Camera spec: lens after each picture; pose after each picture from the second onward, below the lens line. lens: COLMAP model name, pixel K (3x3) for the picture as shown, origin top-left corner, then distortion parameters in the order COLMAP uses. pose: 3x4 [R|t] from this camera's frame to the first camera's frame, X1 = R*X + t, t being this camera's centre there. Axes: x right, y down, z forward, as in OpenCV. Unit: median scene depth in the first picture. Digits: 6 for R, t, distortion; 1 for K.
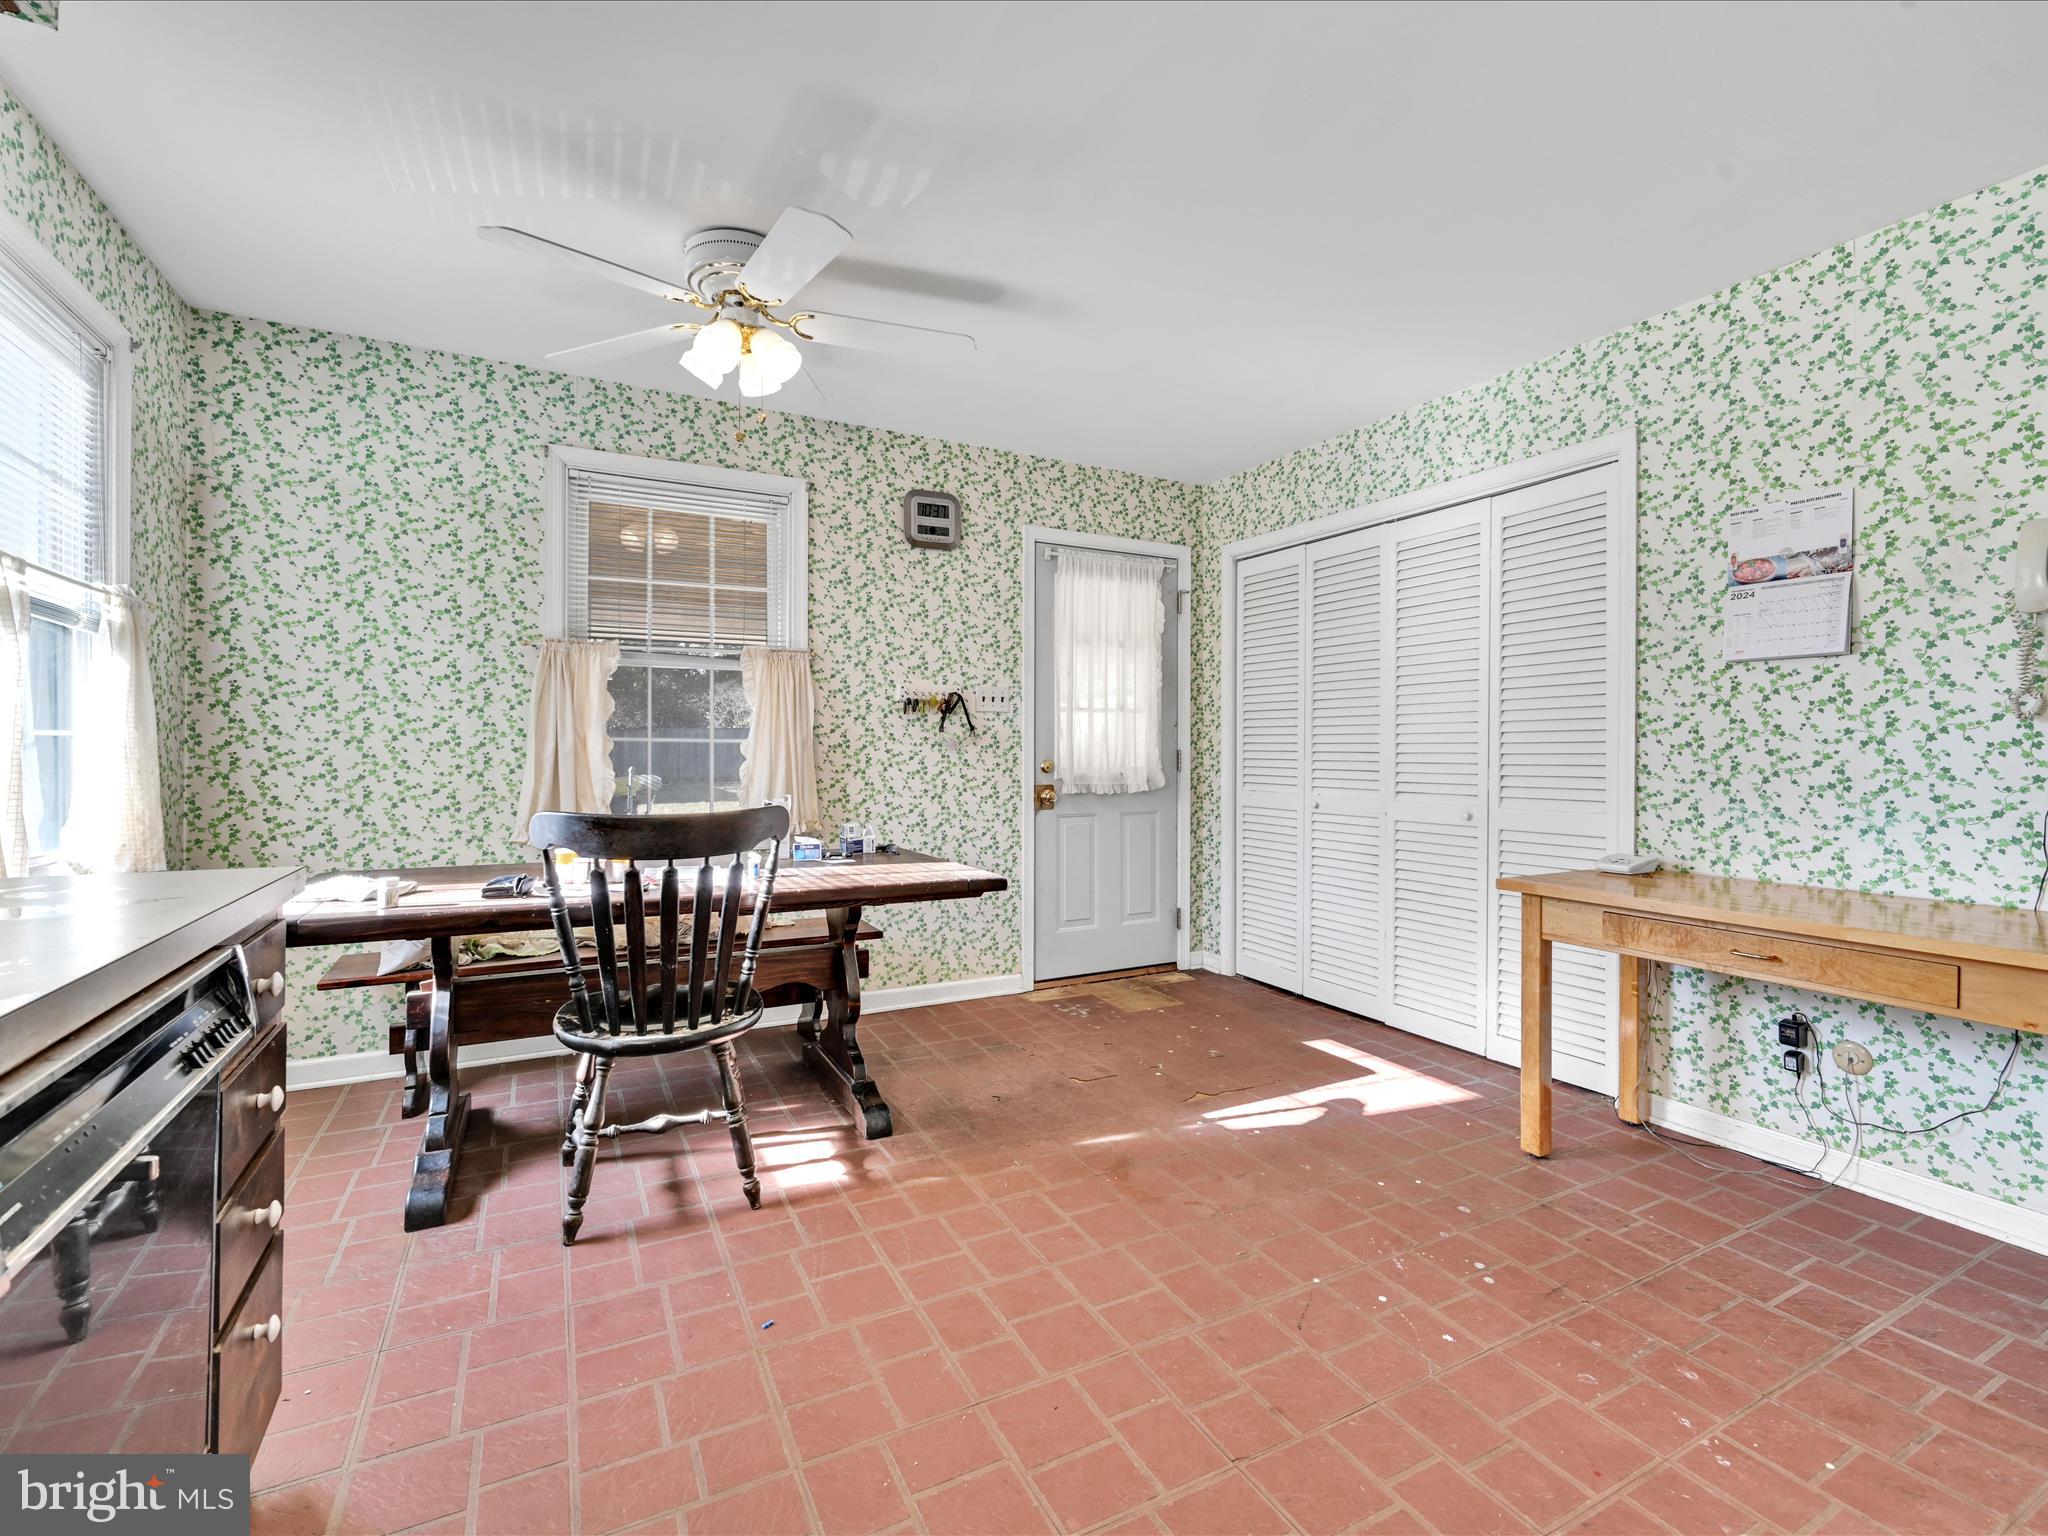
lens RADIAL K [[905.4, 0, 1031.9], [0, 905.4, 751.6], [0, 0, 1]] dist [-0.007536, -0.000297]
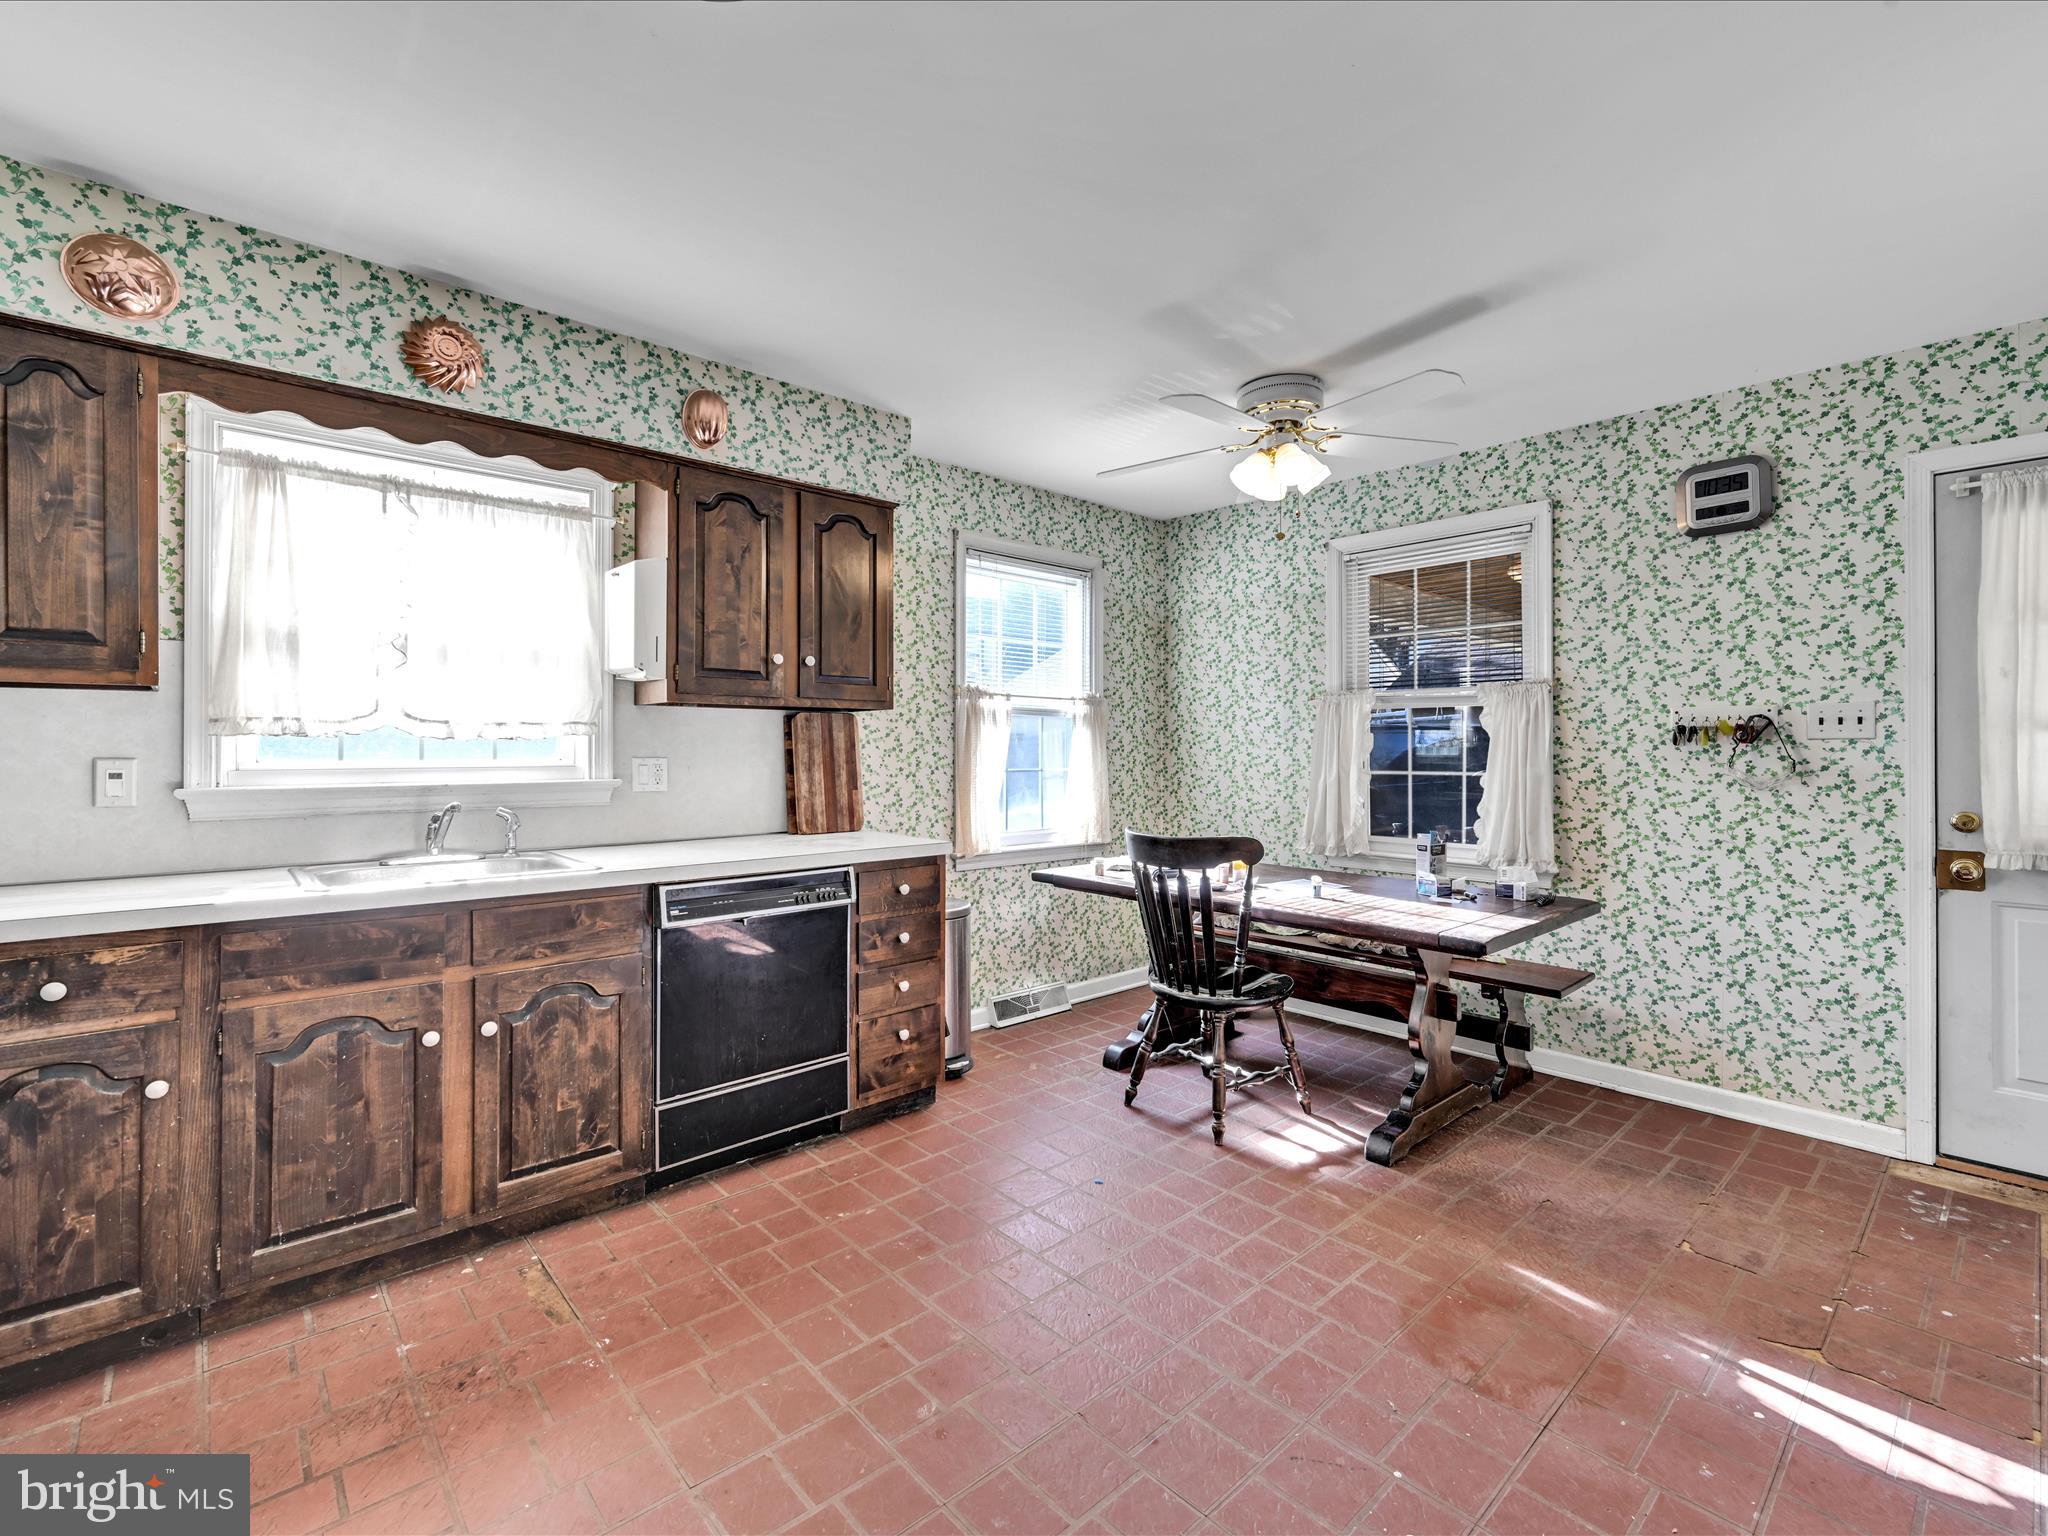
lens RADIAL K [[905.4, 0, 1038.3], [0, 905.4, 750.0], [0, 0, 1]] dist [-0.007536, -0.000297]
pose [[0.260035, -0.004024, -0.965591, 0.765588], [-0.004642, 0.999975, -0.005417, -0.046580], [0.965588, 0.005891, 0.260010, 0.353665]]
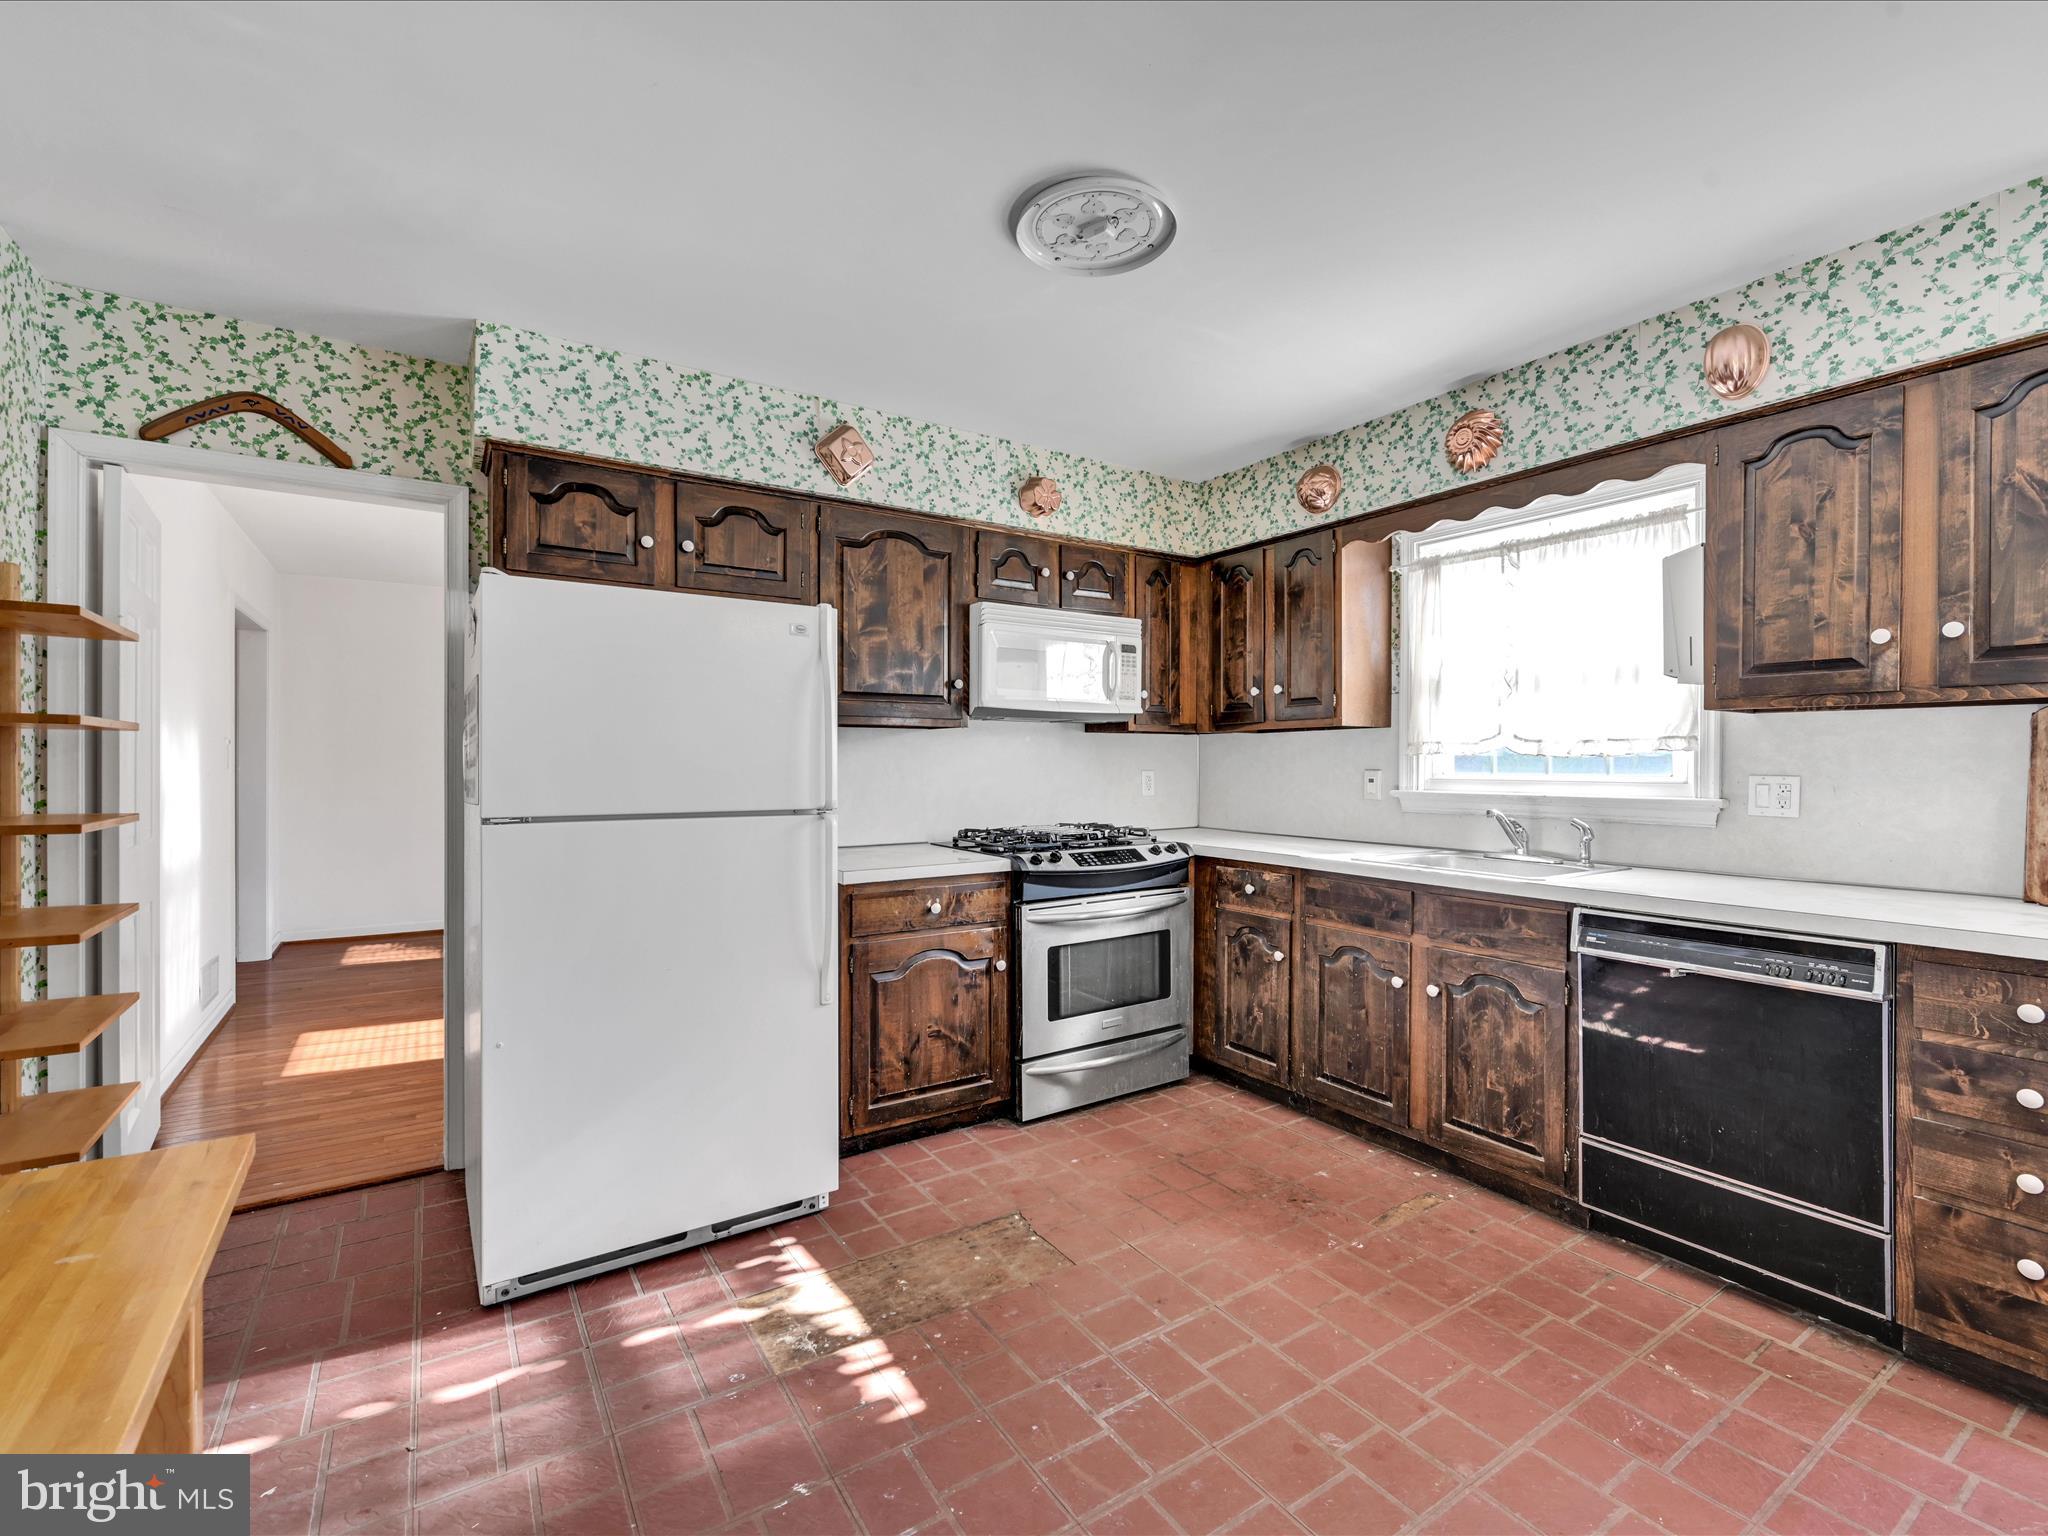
lens RADIAL K [[905.4, 0, 1030.1], [0, 905.4, 767.9], [0, 0, 1]] dist [-0.007536, -0.000297]
pose [[-0.994514, -0.003725, -0.104539, 0.377269], [-0.005116, 0.999902, 0.013043, -0.057667], [0.104481, 0.013506, -0.994435, 1.091170]]
